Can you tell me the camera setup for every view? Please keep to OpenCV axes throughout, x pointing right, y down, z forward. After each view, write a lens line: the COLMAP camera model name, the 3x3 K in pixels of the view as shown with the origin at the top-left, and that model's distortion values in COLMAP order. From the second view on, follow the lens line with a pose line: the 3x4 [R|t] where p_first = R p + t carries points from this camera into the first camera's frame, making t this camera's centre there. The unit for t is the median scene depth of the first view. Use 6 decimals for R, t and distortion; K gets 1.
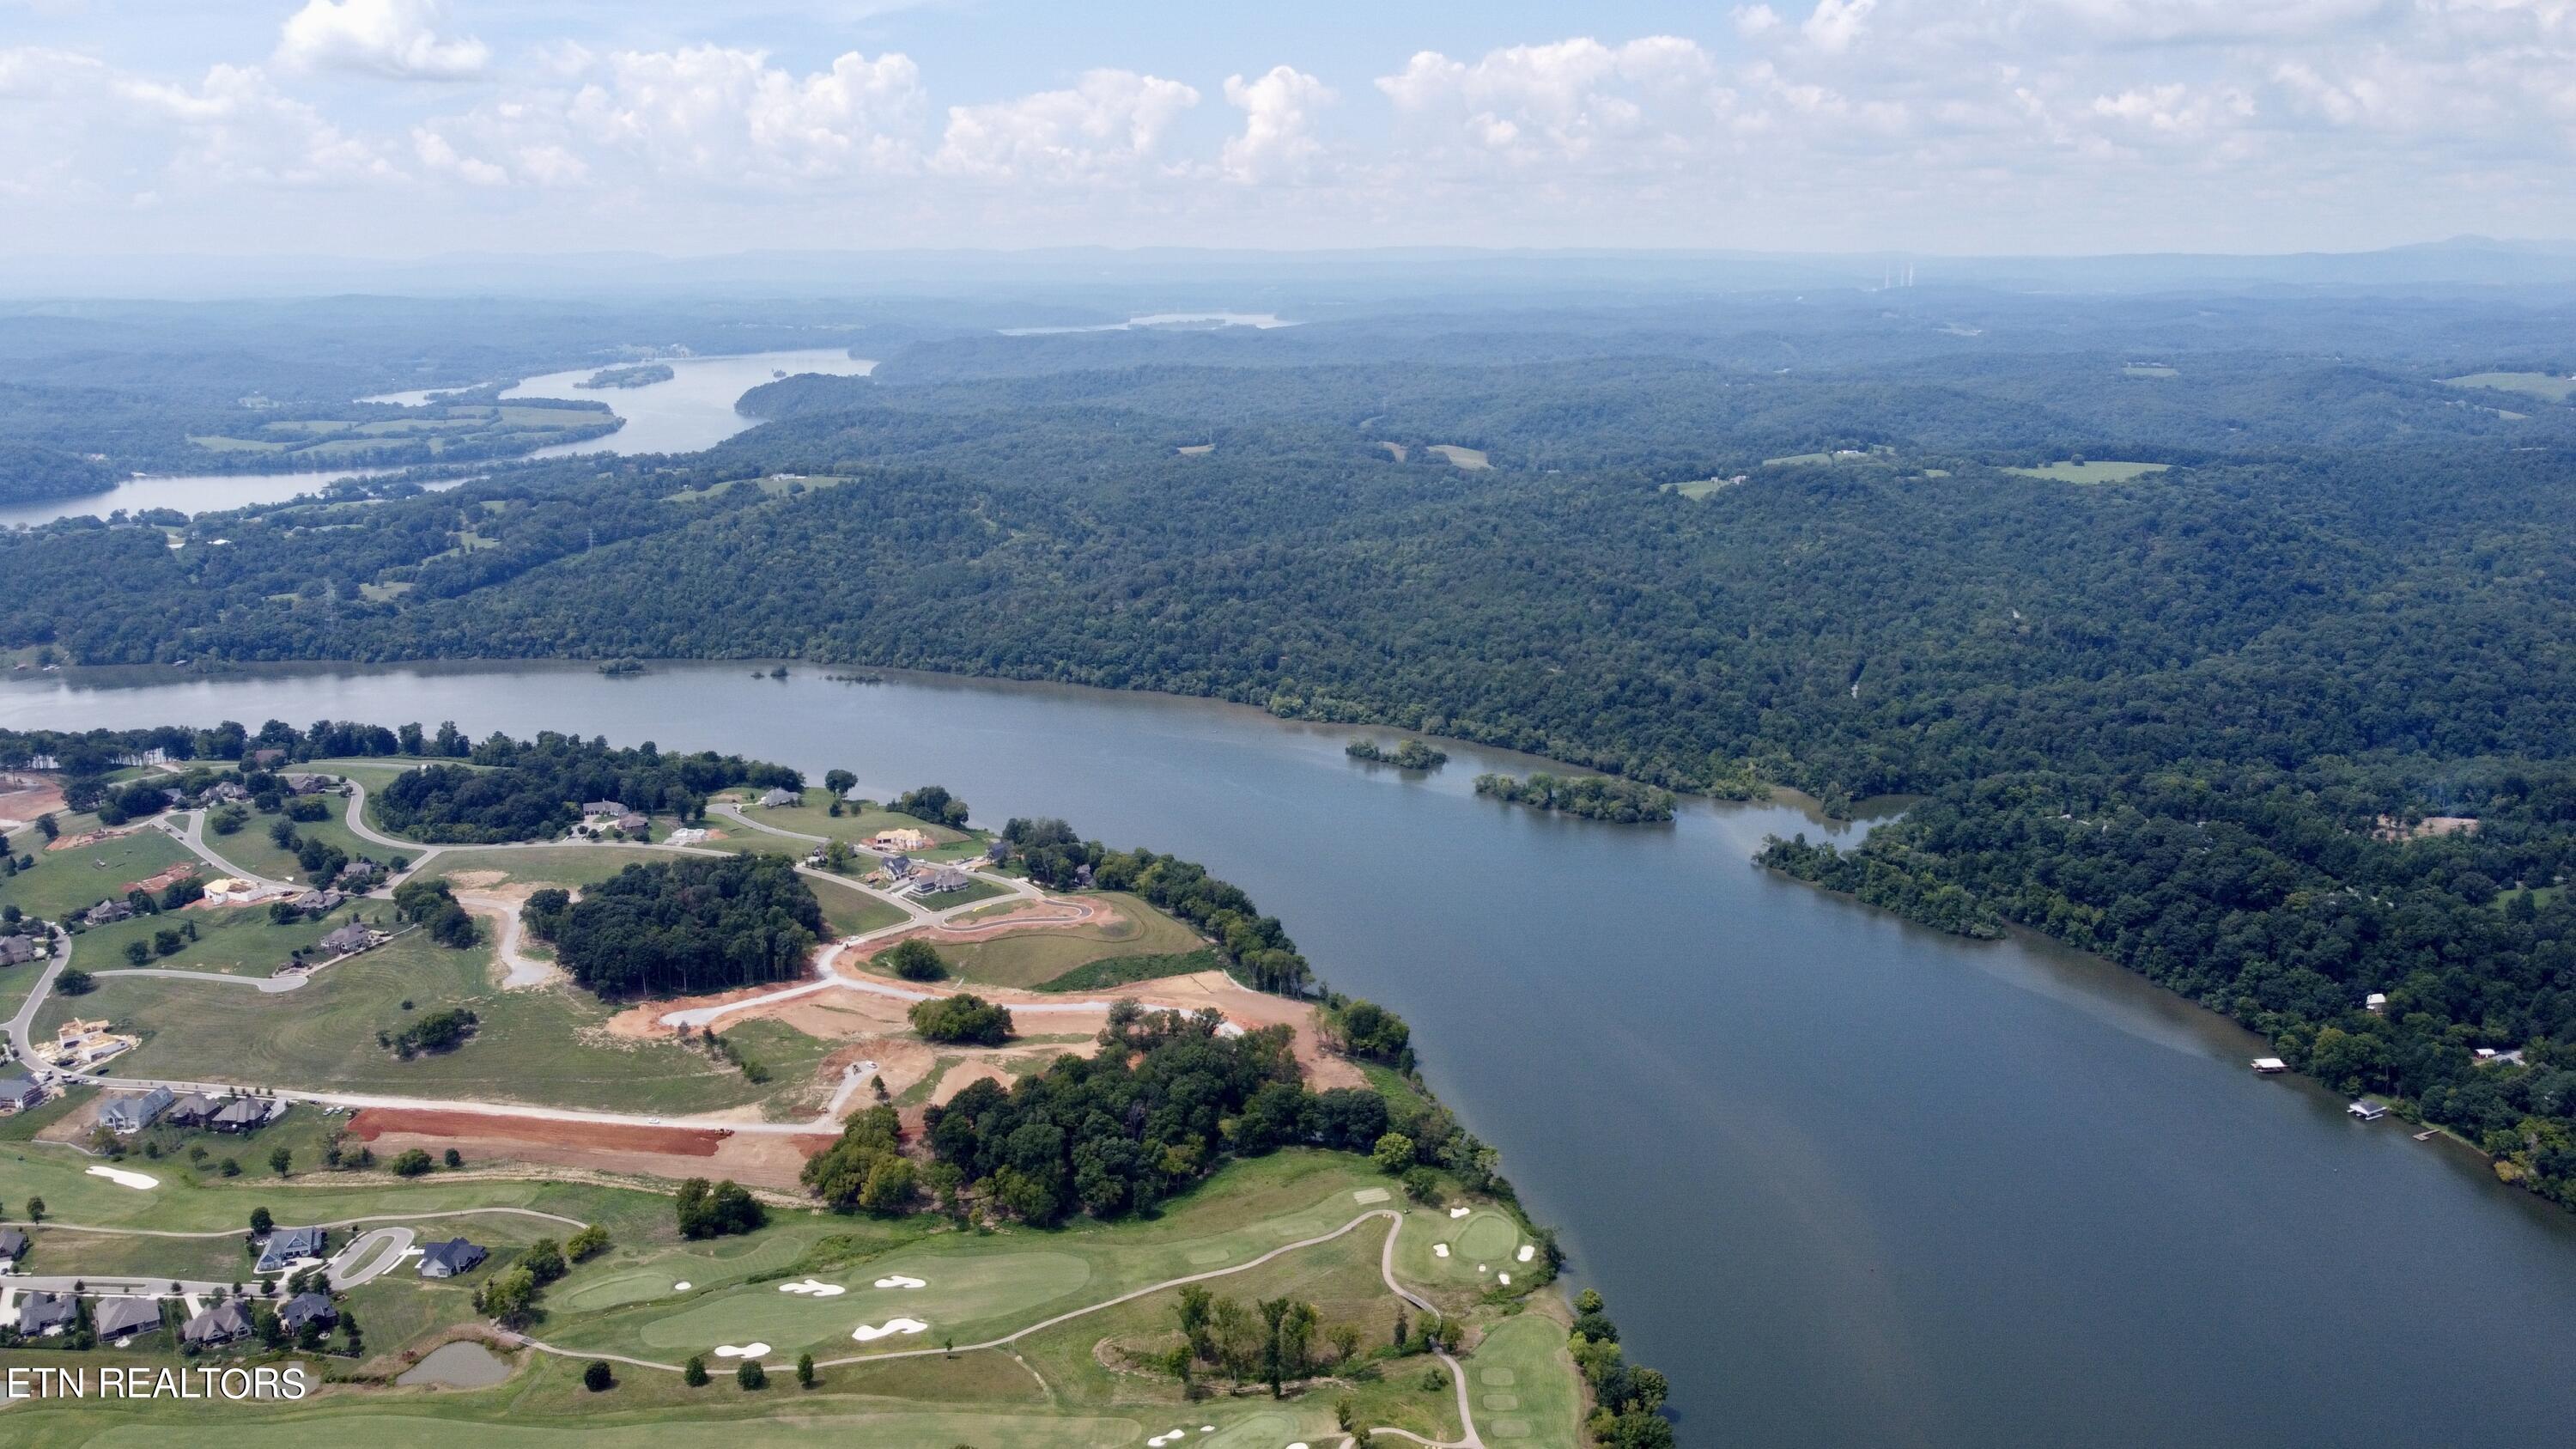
lens RADIAL K [[1960.7, 0, 1279.3], [0, 1960.7, 720.6], [0, 0, 1]] dist [0.003354, -0.004739]
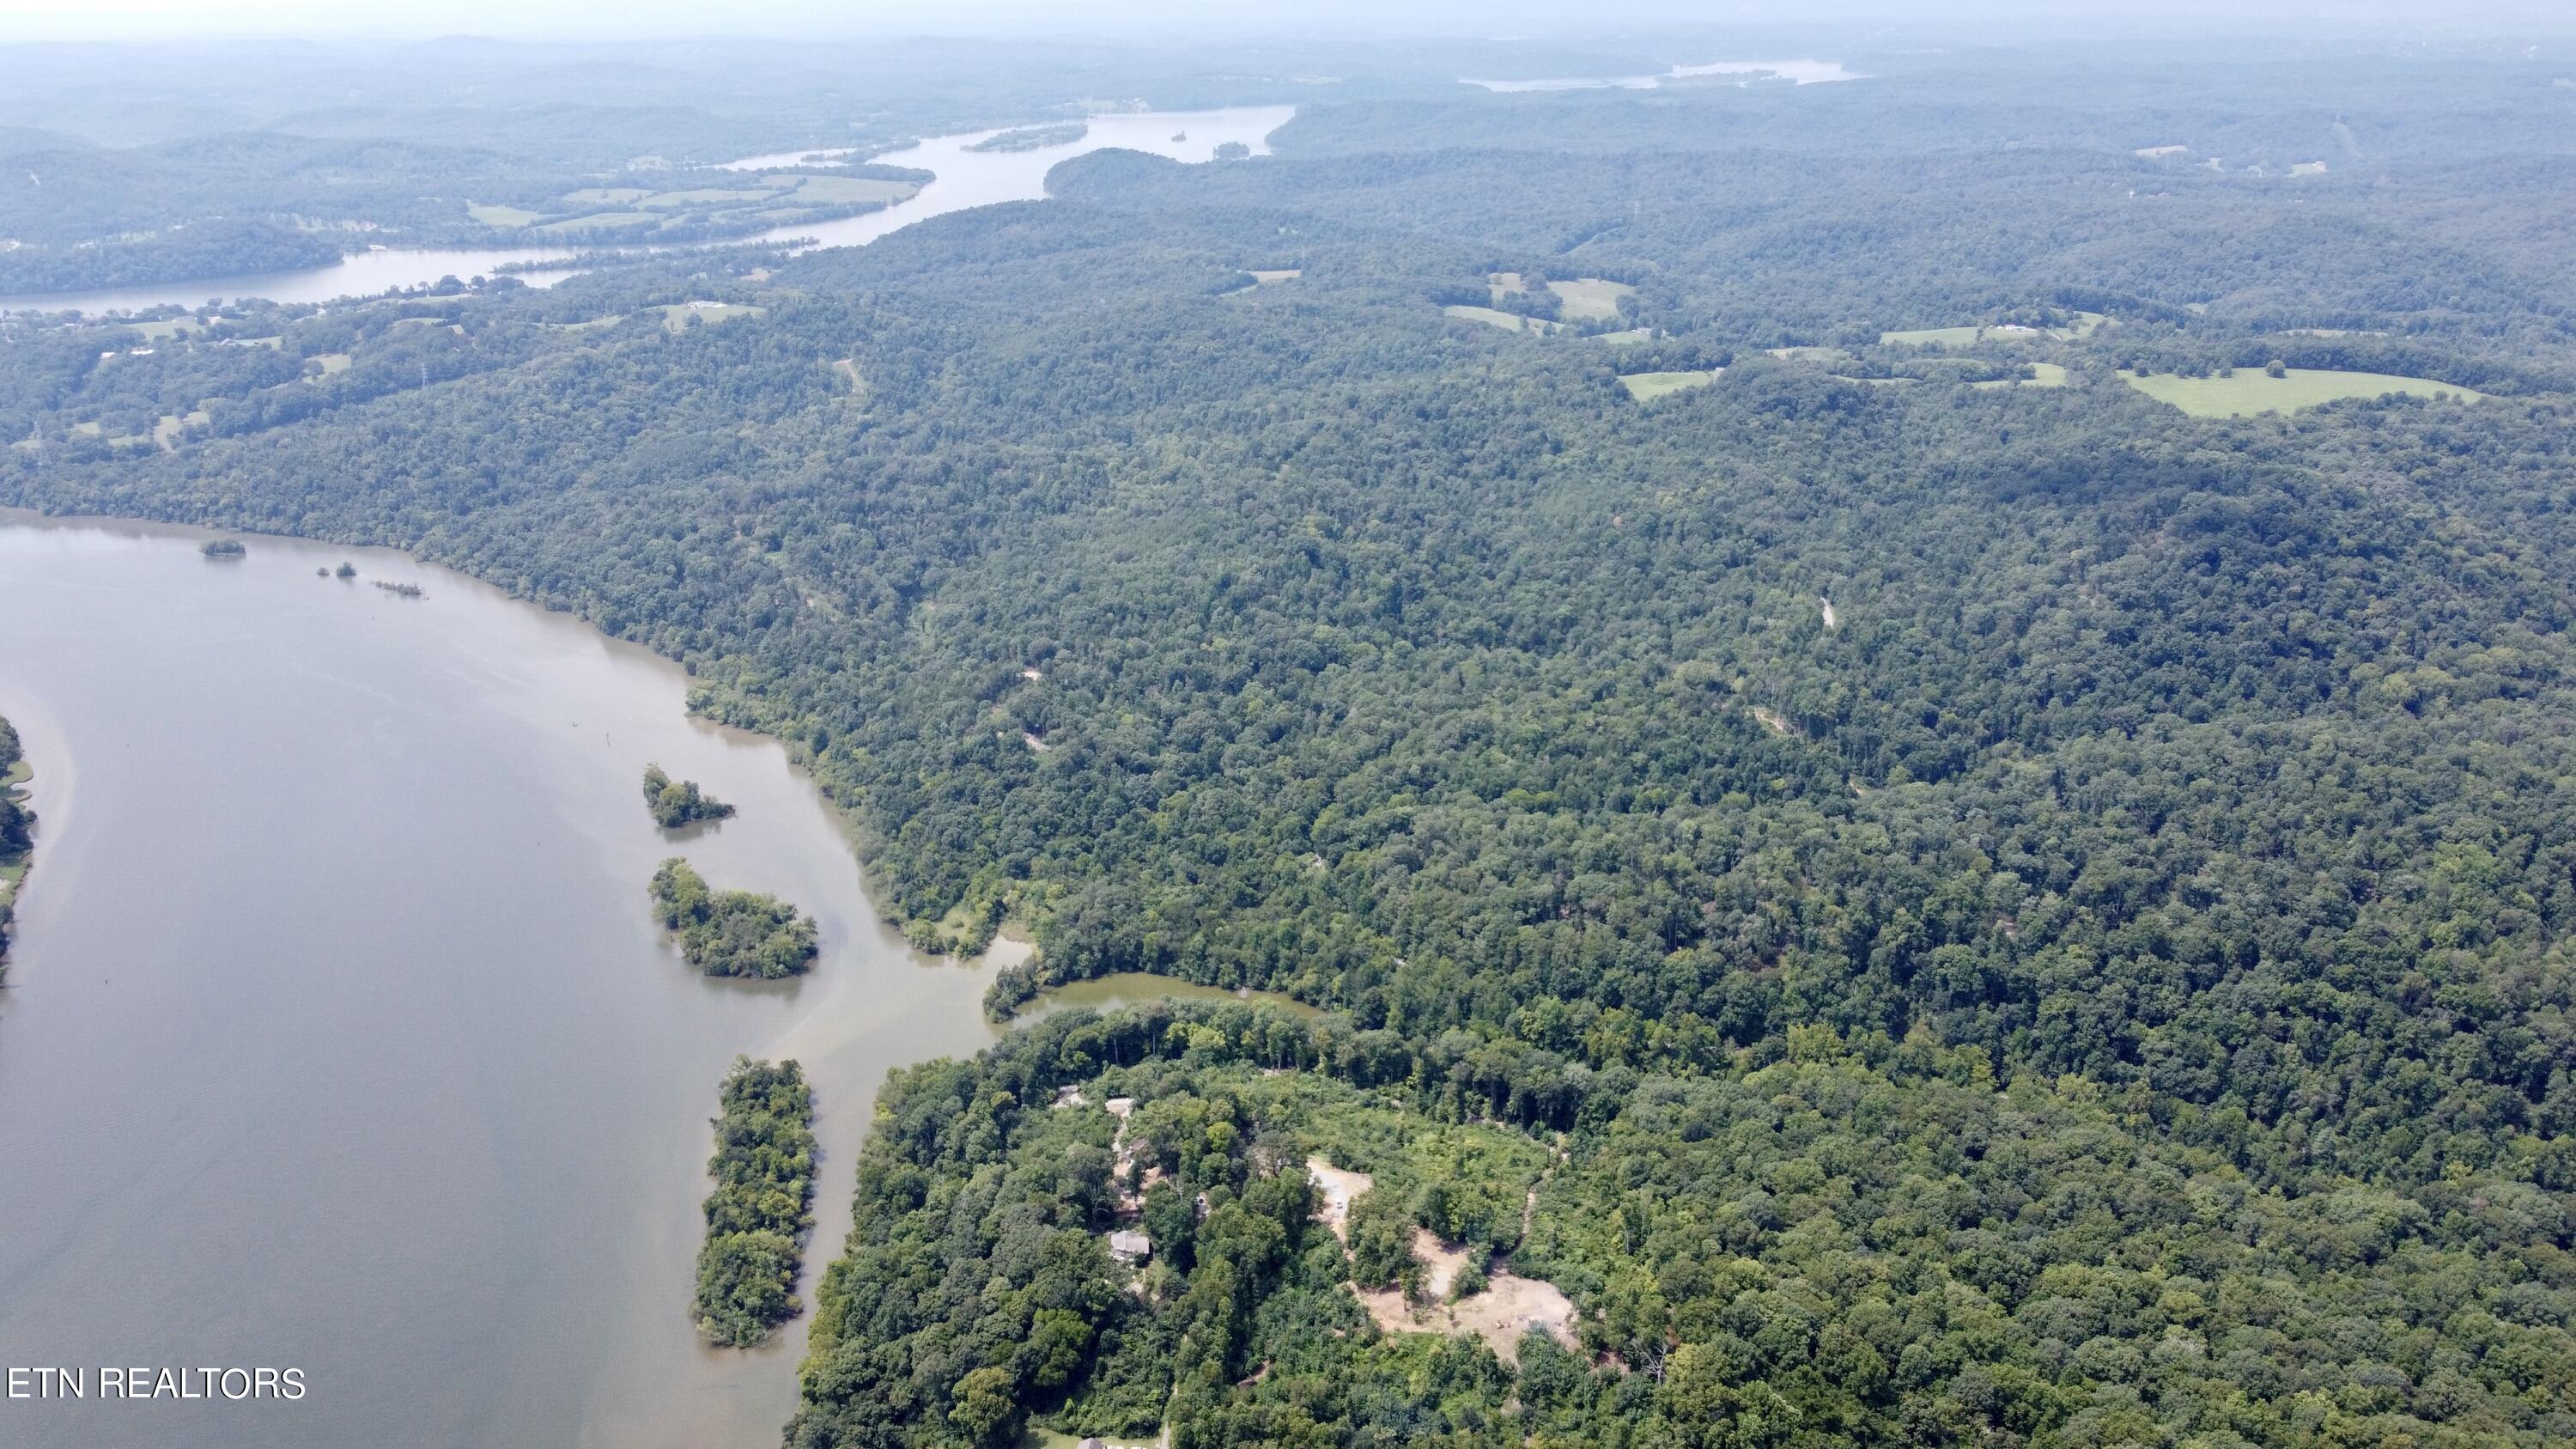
lens RADIAL K [[1960.7, 0, 1279.0], [0, 1960.7, 724.1], [0, 0, 1]] dist [0.003354, -0.004739]
pose [[0.942831, 0.115309, -0.312686, 0.395080], [-0.073842, 0.987196, 0.141394, -0.104280], [0.324987, -0.110221, 0.939274, 0.274606]]
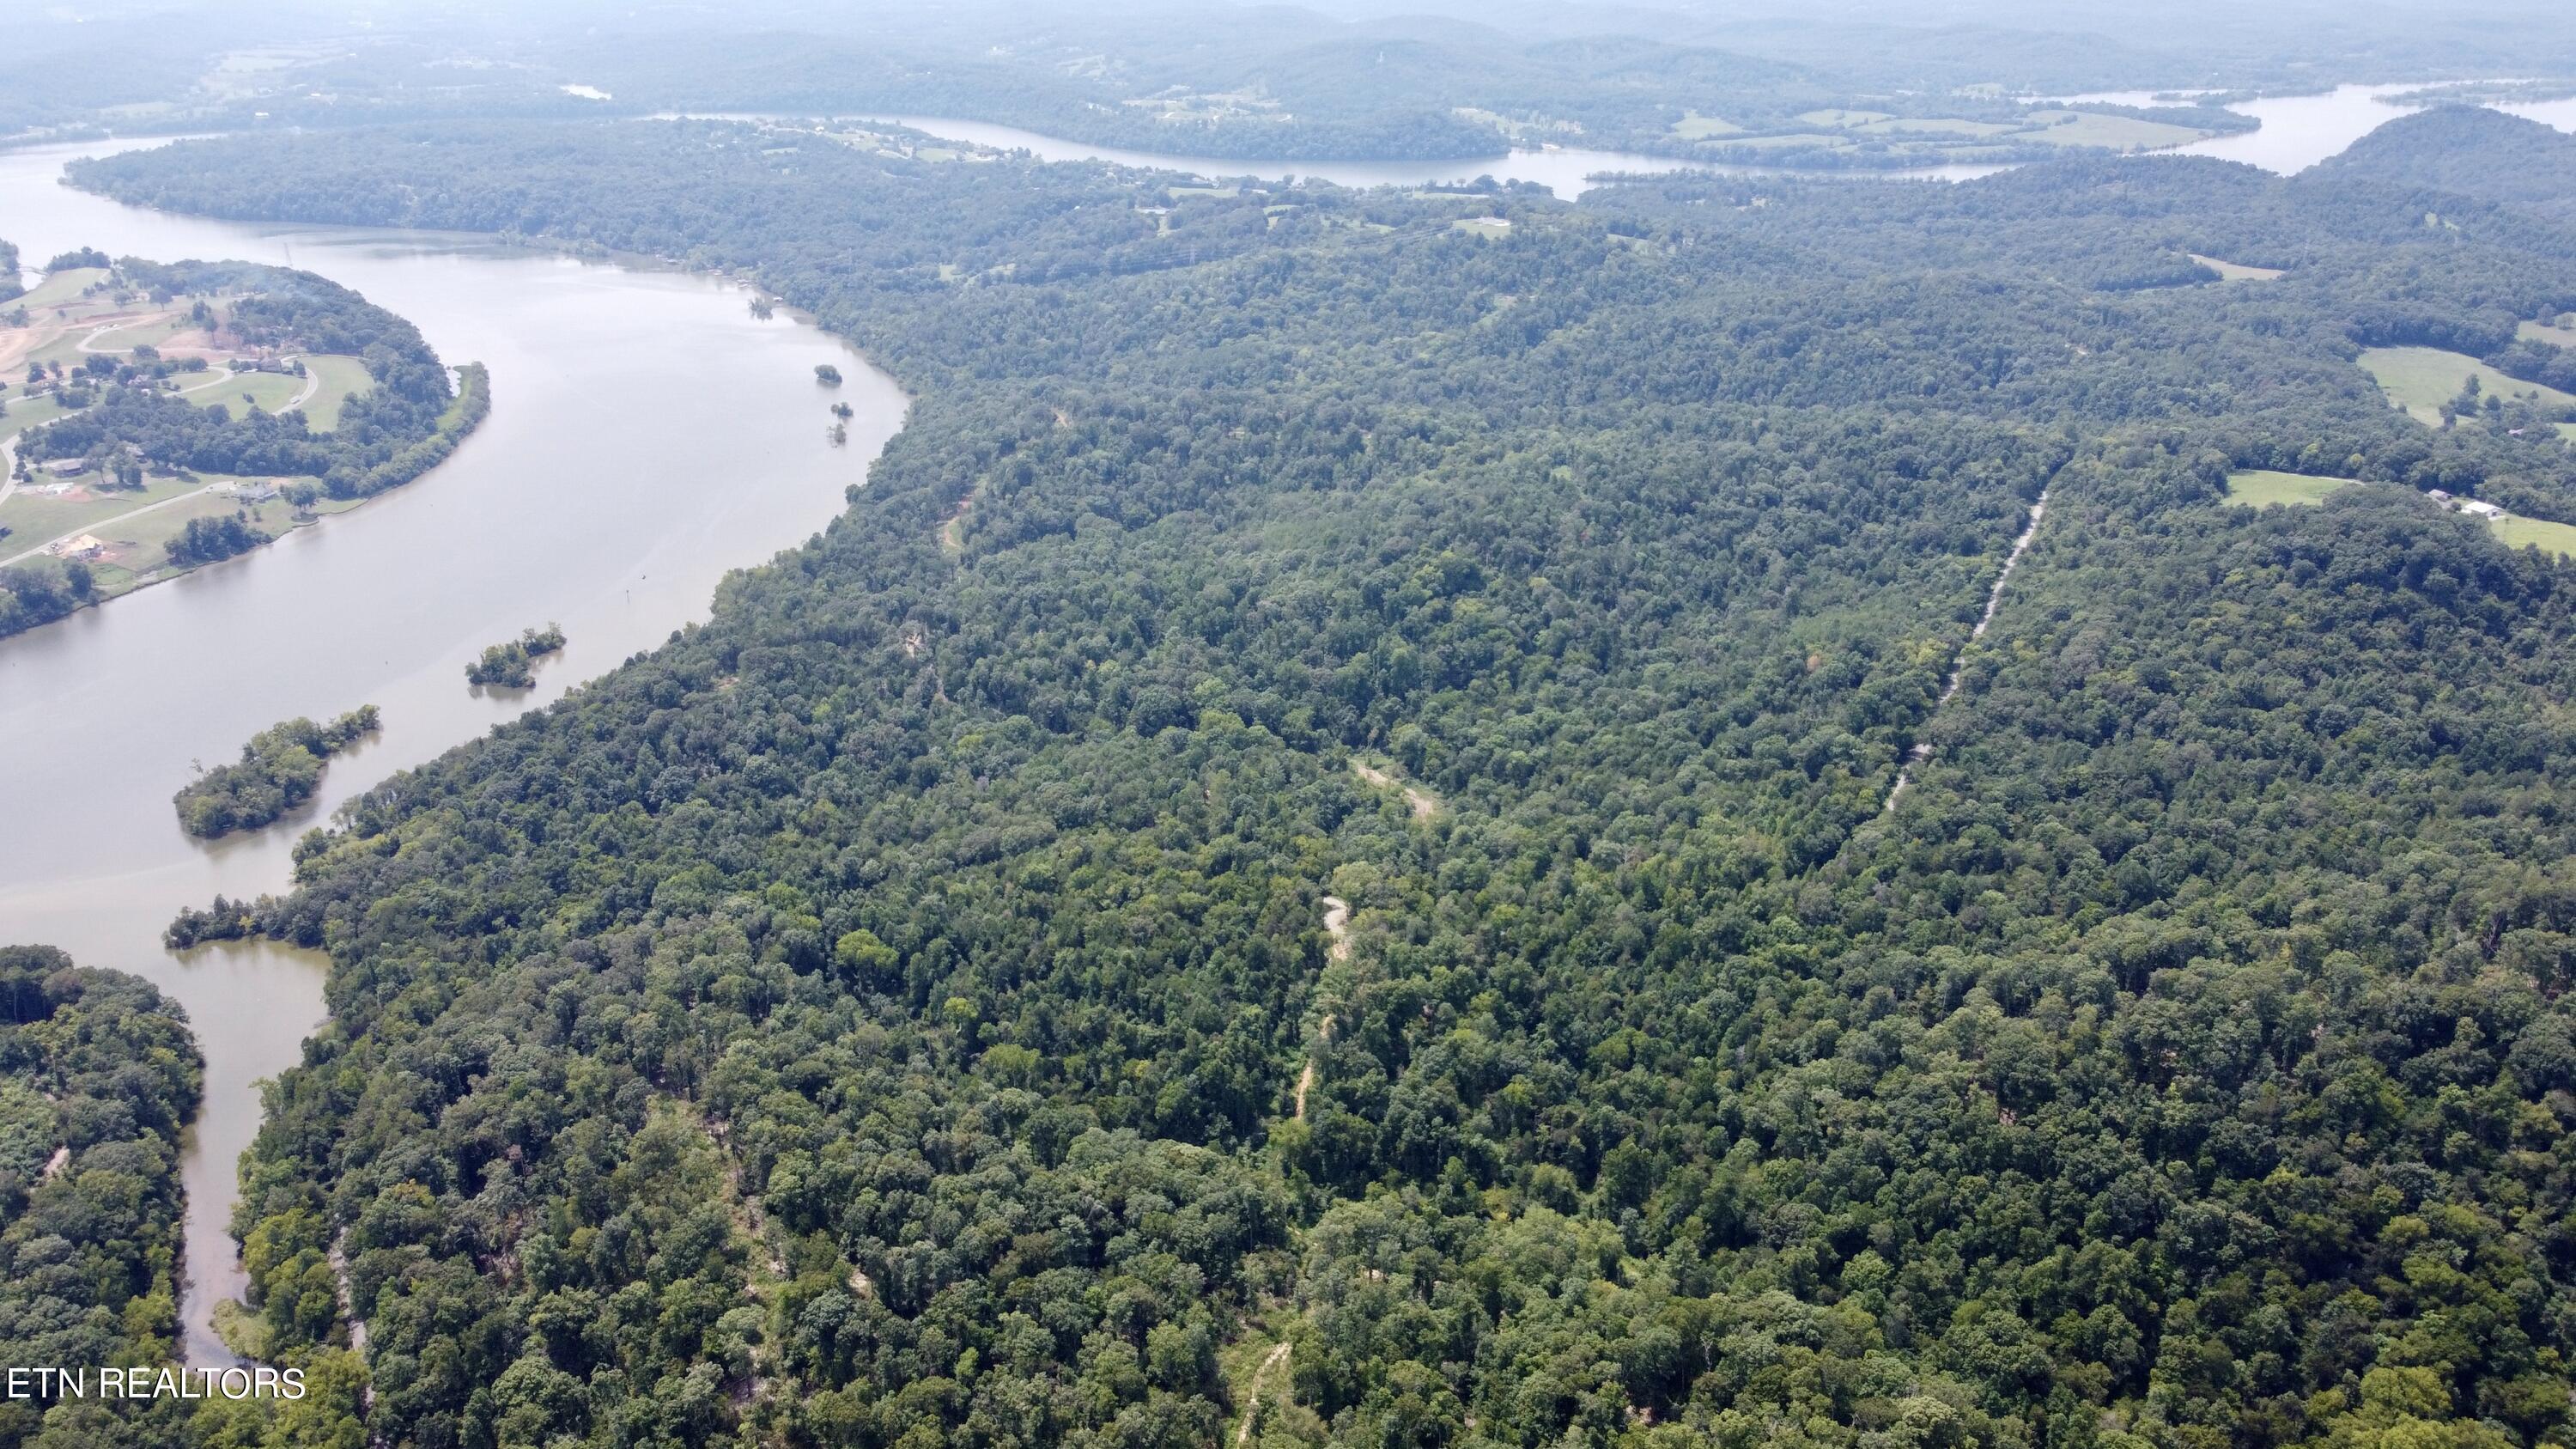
lens RADIAL K [[1960.7, 0, 1290.0], [0, 1960.7, 714.0], [0, 0, 1]] dist [0.003354, -0.004739]
pose [[0.425134, 0.345531, -0.836582, 0.644302], [-0.211343, 0.936613, 0.279446, -0.185747], [0.880111, 0.058004, 0.471212, 0.689998]]
